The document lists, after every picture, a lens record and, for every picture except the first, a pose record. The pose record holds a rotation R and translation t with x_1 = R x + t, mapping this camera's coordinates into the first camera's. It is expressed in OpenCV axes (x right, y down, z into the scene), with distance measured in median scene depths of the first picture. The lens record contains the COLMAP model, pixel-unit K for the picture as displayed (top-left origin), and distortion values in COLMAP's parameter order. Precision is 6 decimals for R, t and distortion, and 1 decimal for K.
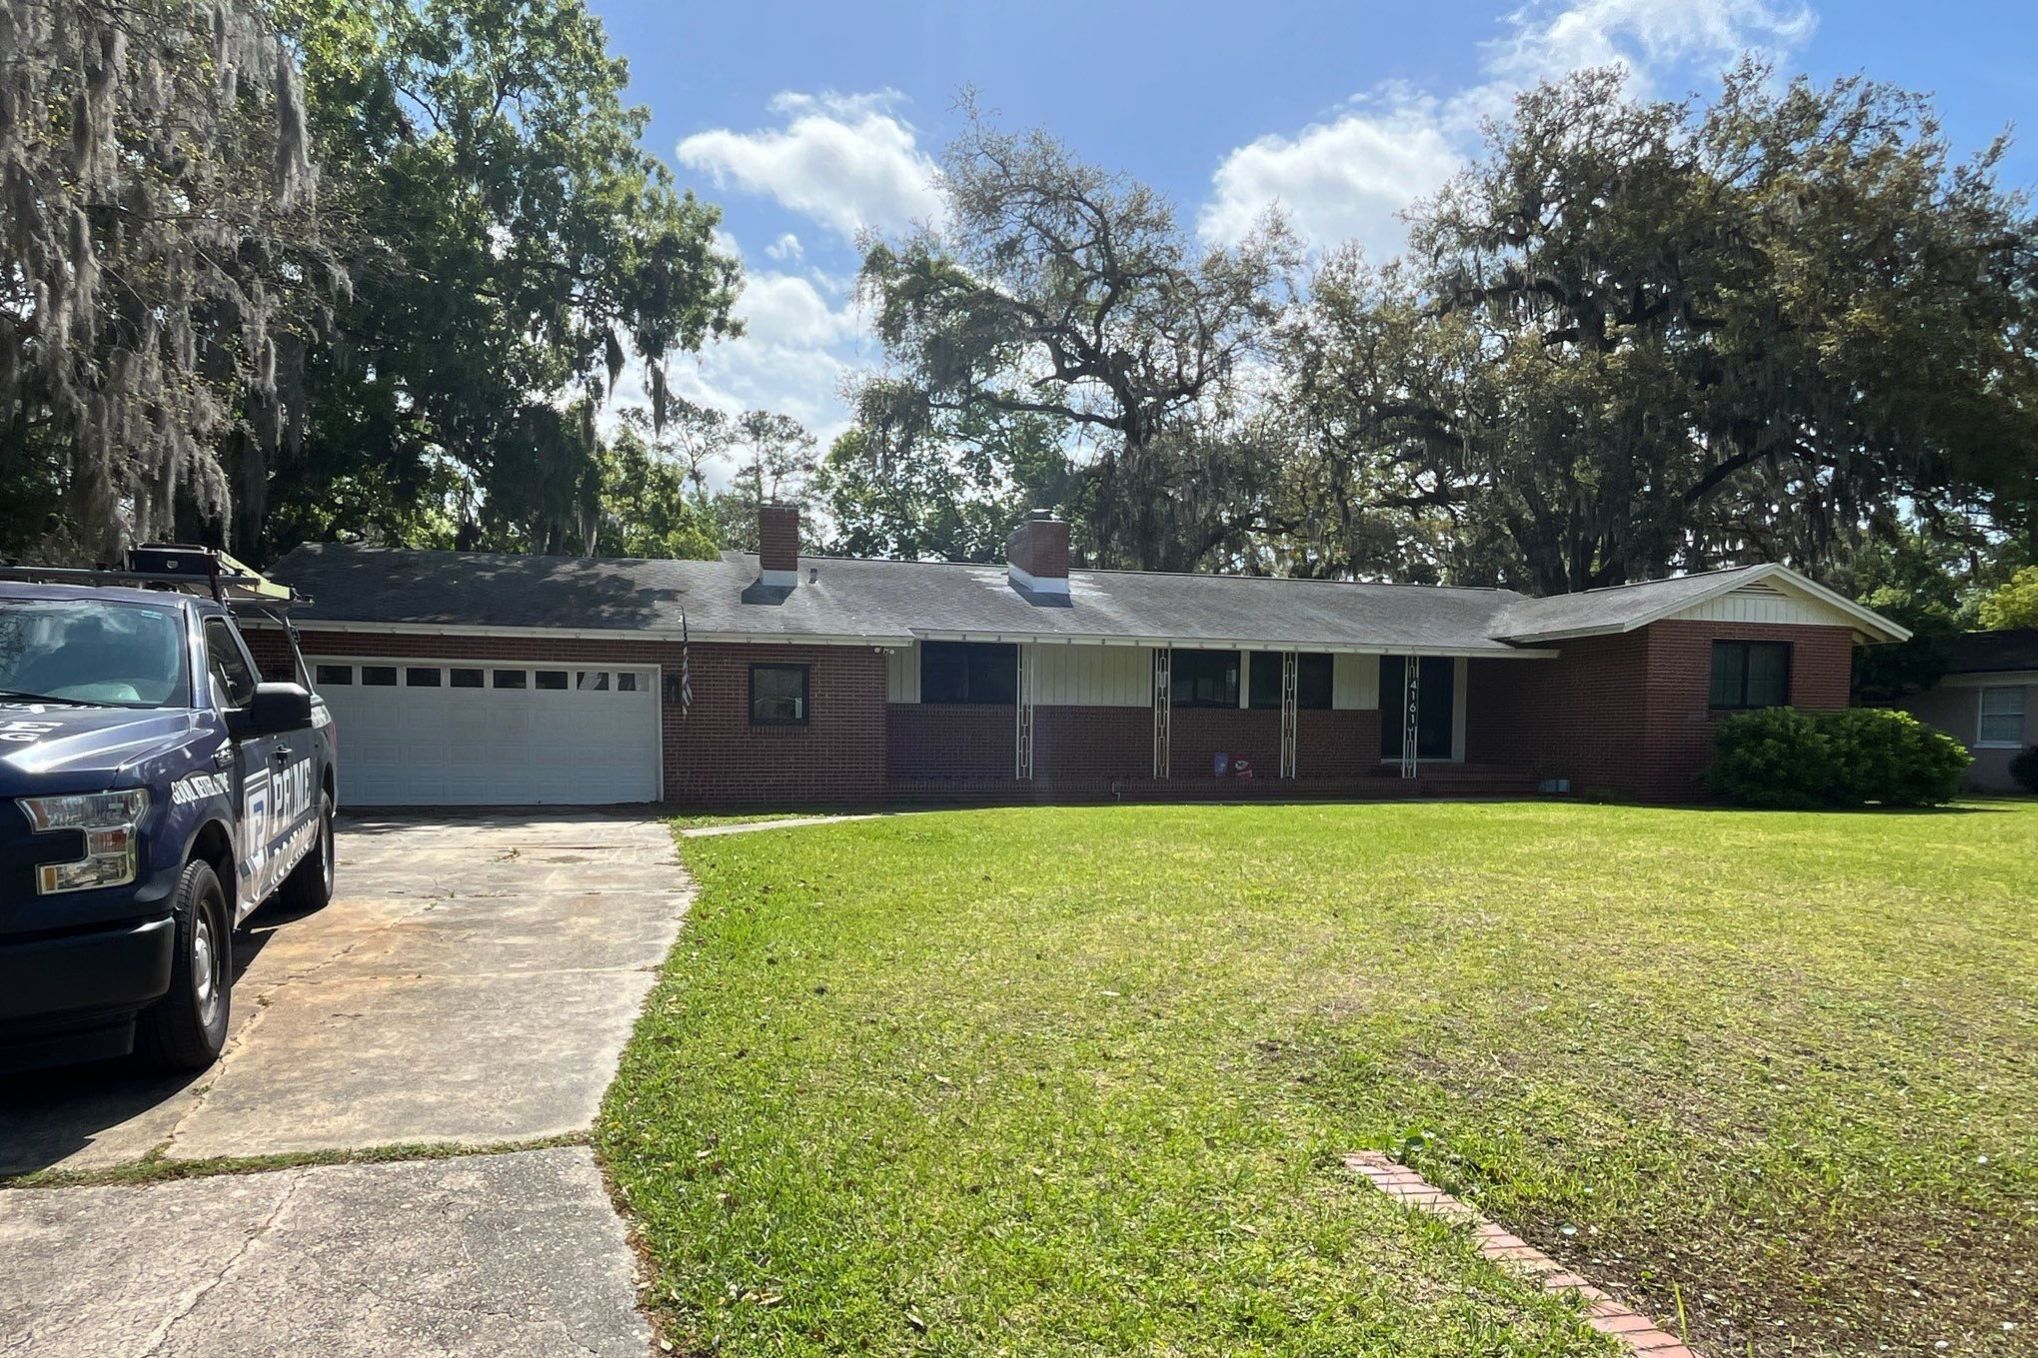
lens RADIAL K [[1516.3, 0, 1019.0], [0, 1516.3, 679.0], [0, 0, 1]] dist [-0.003188, -0.000602]
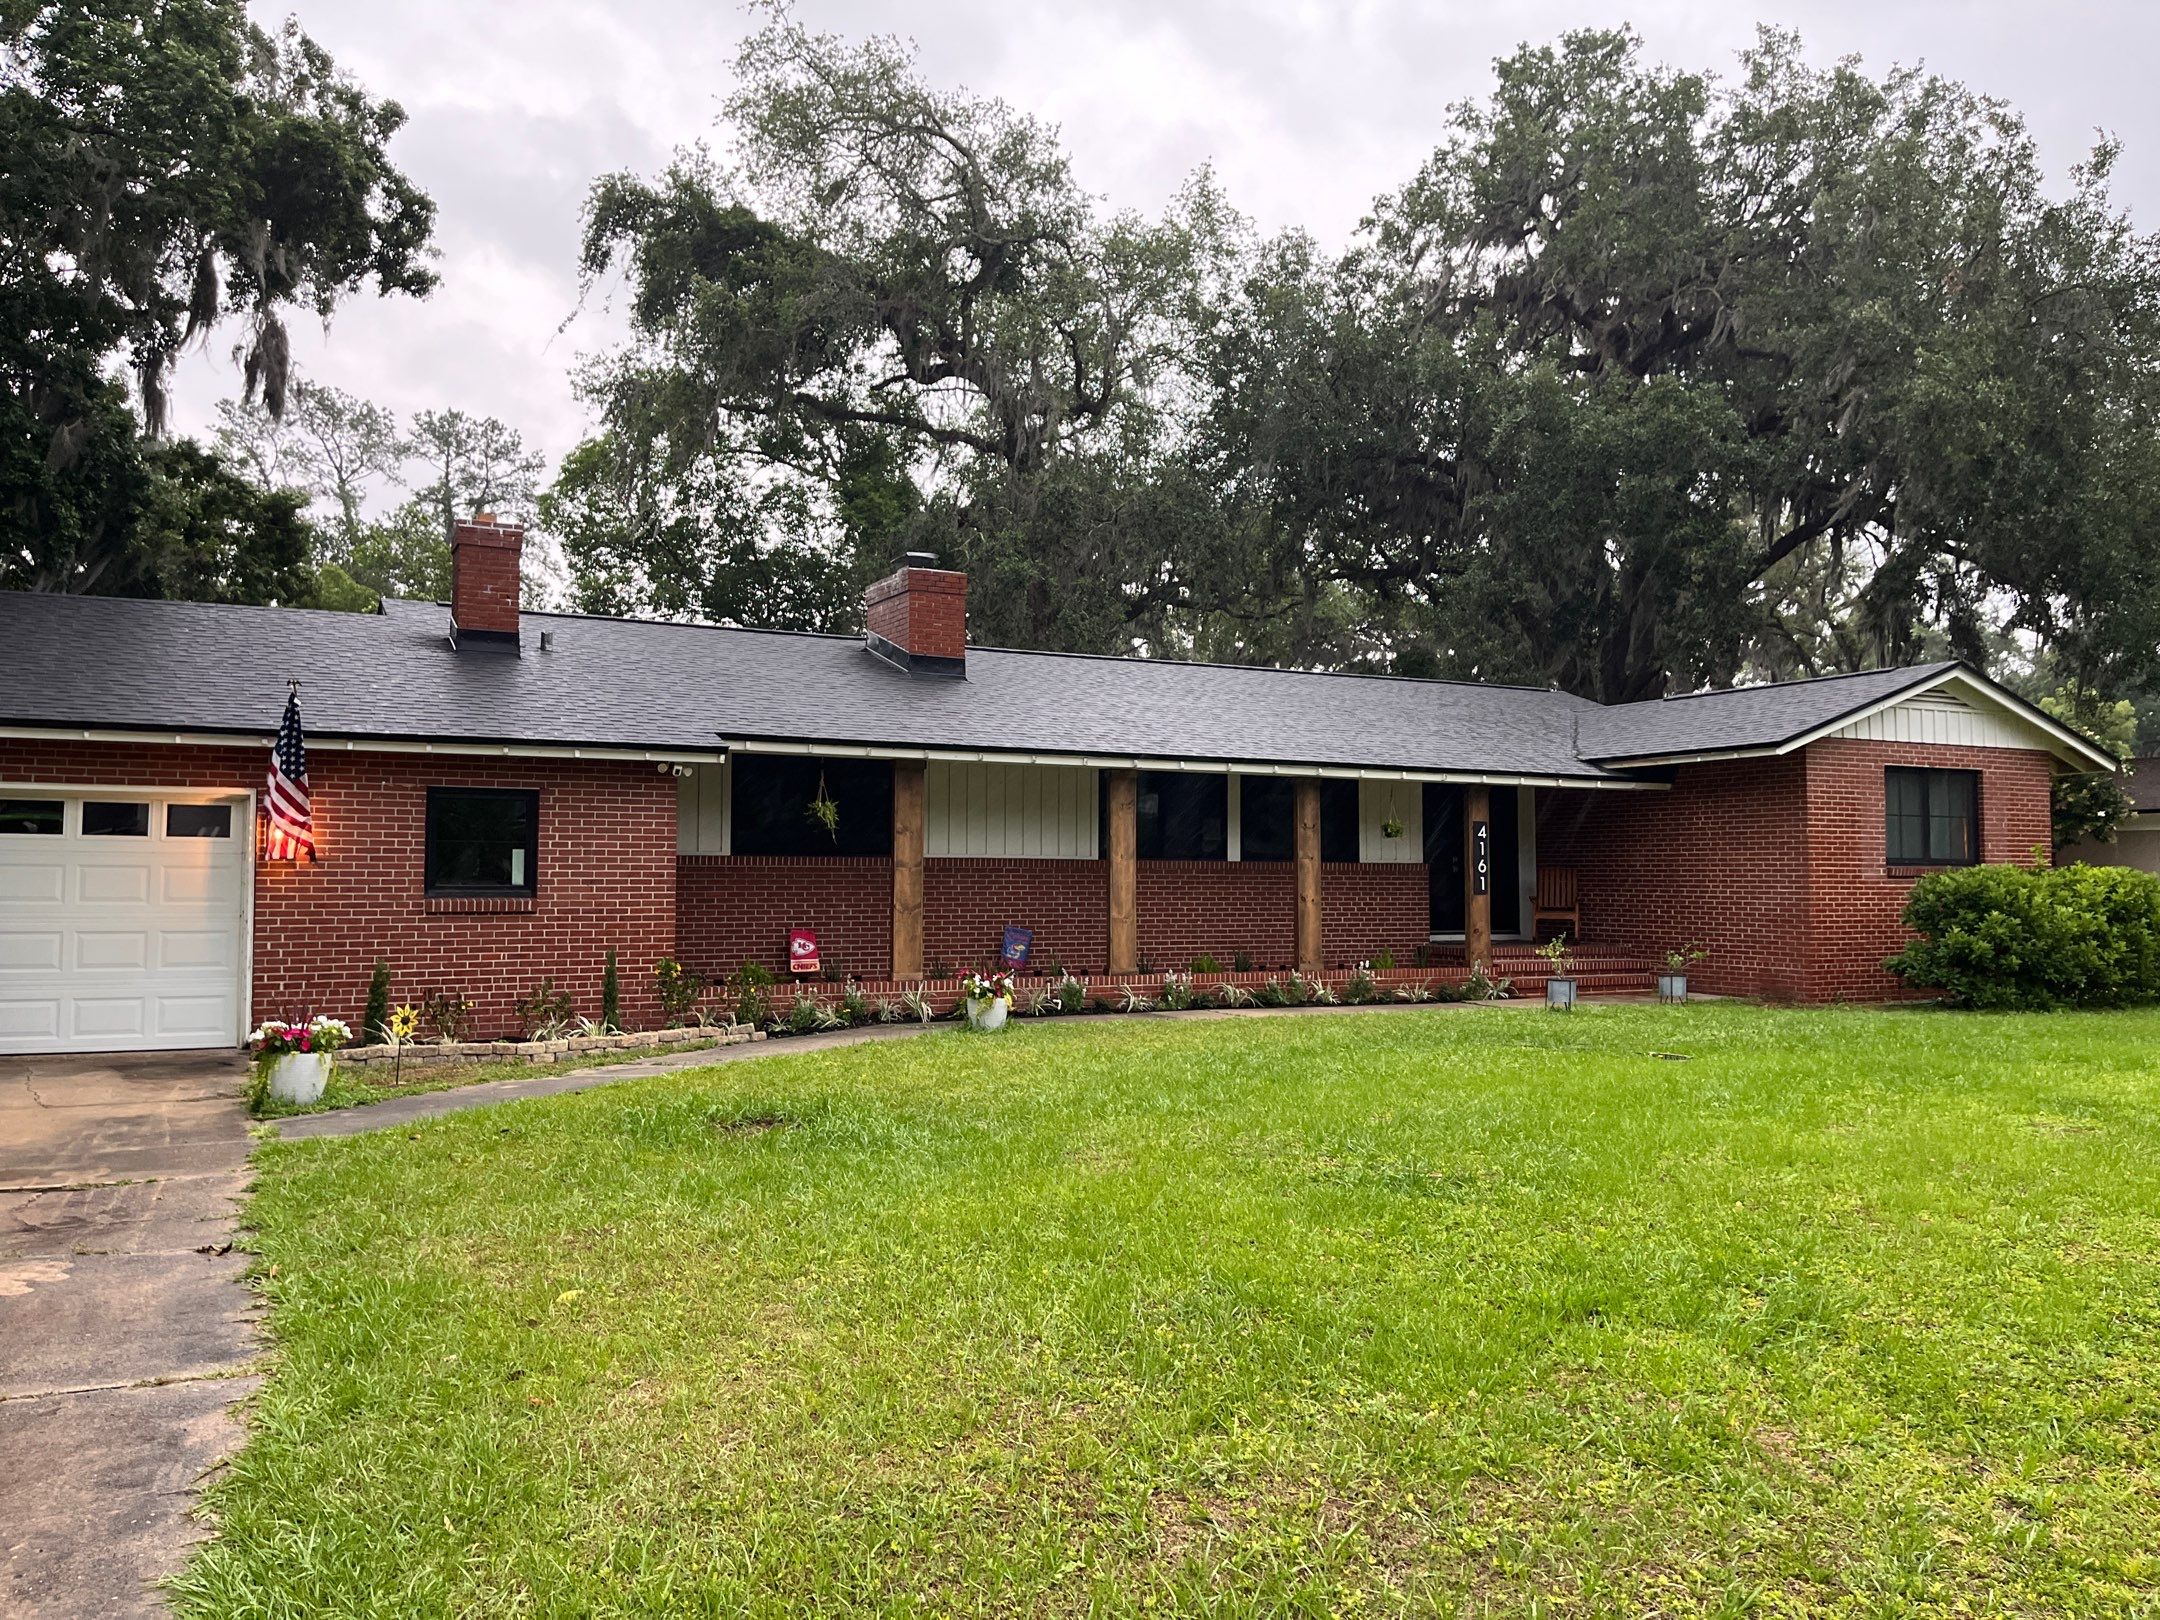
lens RADIAL K [[1616.9, 0, 1080.0], [0, 1616.9, 810.0], [0, 0, 1]] dist [0.021801, -0.075708]
pose [[0.980917, 0.009031, 0.194217, -0.038305], [-0.007653, 0.999940, -0.007845, 0.001862], [-0.194276, 0.006209, 0.980927, 0.266050]]
